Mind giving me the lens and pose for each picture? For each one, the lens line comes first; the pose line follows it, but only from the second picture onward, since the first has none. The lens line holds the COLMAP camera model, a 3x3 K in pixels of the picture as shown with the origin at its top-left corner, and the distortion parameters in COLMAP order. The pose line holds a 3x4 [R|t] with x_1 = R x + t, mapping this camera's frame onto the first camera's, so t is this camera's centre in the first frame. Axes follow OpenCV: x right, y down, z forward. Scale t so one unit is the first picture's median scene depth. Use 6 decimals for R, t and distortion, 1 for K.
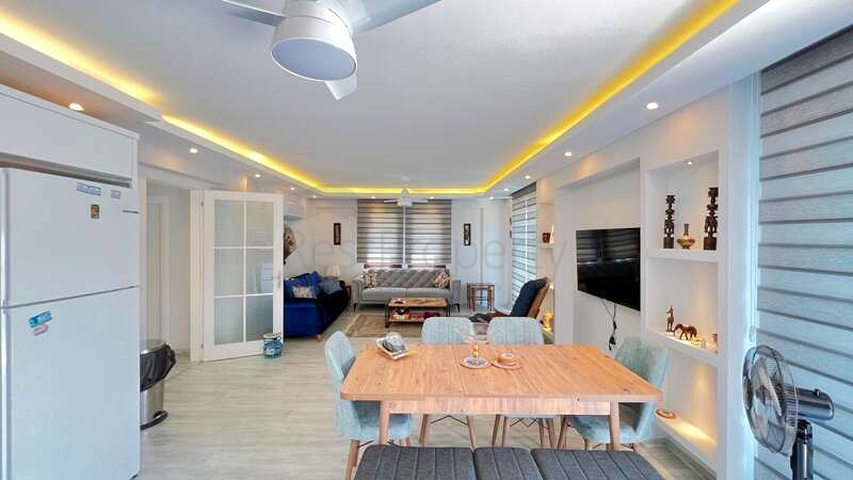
lens RADIAL K [[341.6, 0, 422.9], [0, 341.6, 238.3], [0, 0, 1]] dist [-0.001432, 0.000162]
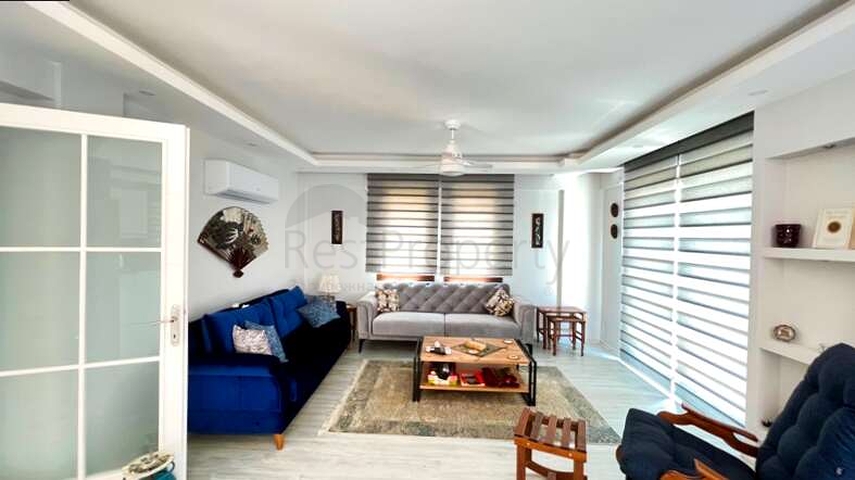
lens RADIAL K [[347.3, 0, 424.4], [0, 347.3, 239.8], [0, 0, 1]] dist [-0.001020, -0.000152]
pose [[0.999023, 0.013643, -0.042039, -0.057006], [-0.013380, 0.999889, 0.006522, 0.004598], [0.042124, -0.005953, 0.999095, 0.357350]]
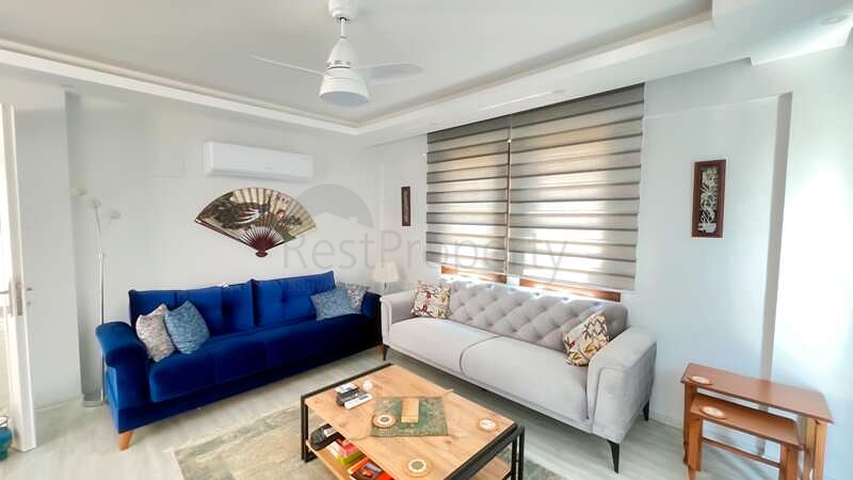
lens RADIAL K [[340.5, 0, 423.3], [0, 340.5, 240.3], [0, 0, 1]] dist [-0.000067, -0.000014]
pose [[0.710416, 0.048830, -0.702086, 0.171005], [-0.008645, 0.998120, 0.060671, 0.008610], [0.703729, -0.037032, 0.709502, 0.657440]]
